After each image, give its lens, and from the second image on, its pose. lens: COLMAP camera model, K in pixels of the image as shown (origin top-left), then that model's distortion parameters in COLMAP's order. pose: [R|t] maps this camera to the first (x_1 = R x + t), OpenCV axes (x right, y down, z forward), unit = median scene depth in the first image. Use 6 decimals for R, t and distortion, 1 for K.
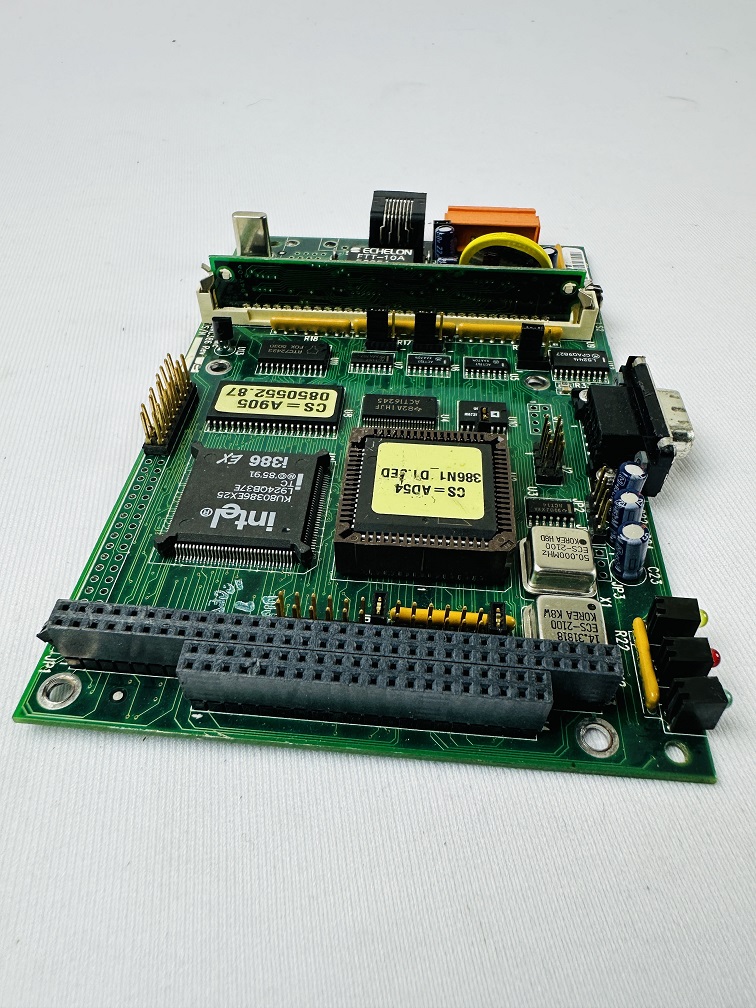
lens RADIAL K [[715.4, 0, 380.4], [0, 715.4, 505.6], [0, 0, 1]] dist [-0.004687, -0.000365]
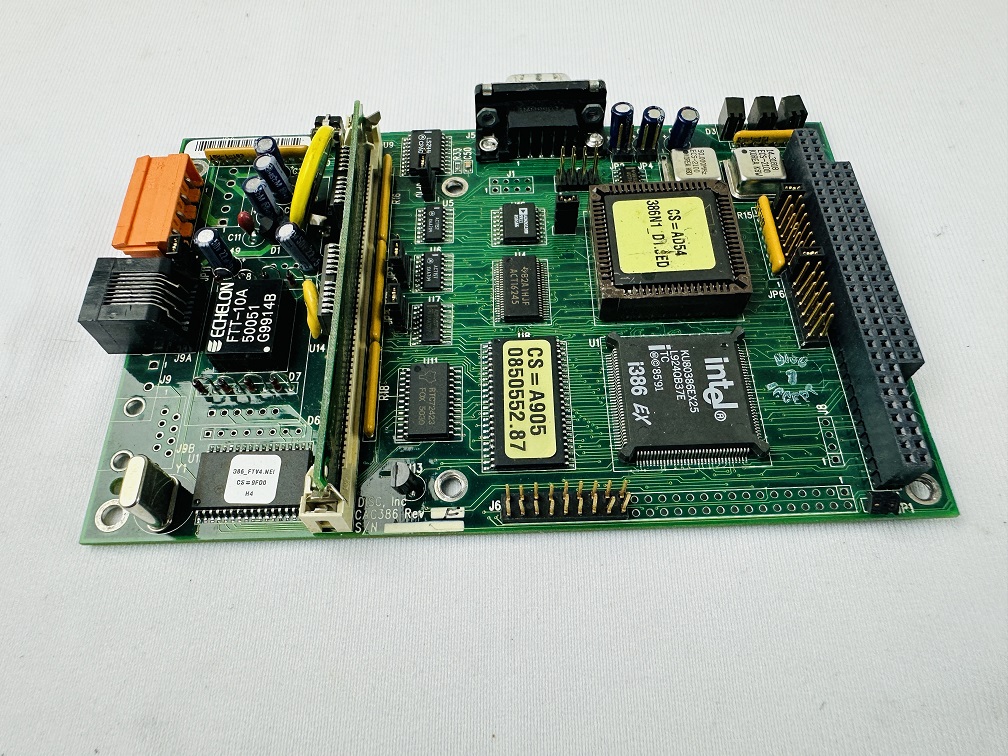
lens RADIAL K [[715.4, 0, 500.7], [0, 715.4, 376.5], [0, 0, 1]] dist [-0.004687, -0.000365]
pose [[-0.097372, -0.877197, 0.470153, -0.618920], [0.731026, 0.257527, 0.631886, -0.852960], [-0.675366, 0.405222, 0.616178, 0.522857]]
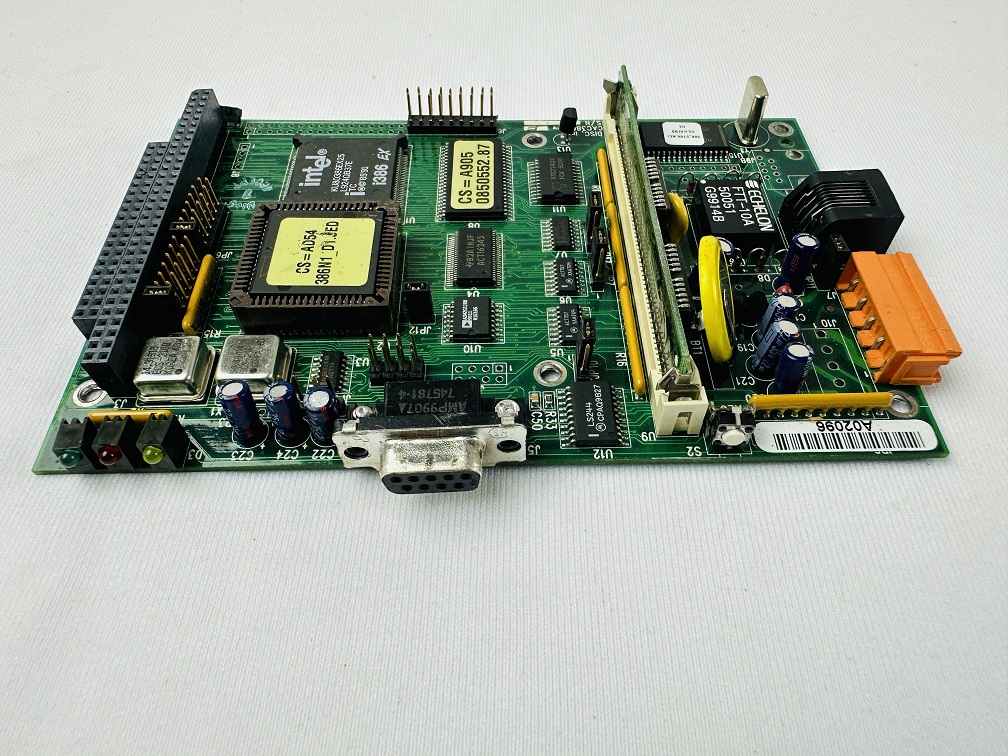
lens RADIAL K [[715.4, 0, 503.0], [0, 715.4, 375.2], [0, 0, 1]] dist [-0.004687, -0.000365]
pose [[0.089890, 0.787383, -0.609875, 0.866892], [-0.711921, 0.479027, 0.513519, -0.670799], [0.696483, 0.388023, 0.603614, 0.566275]]
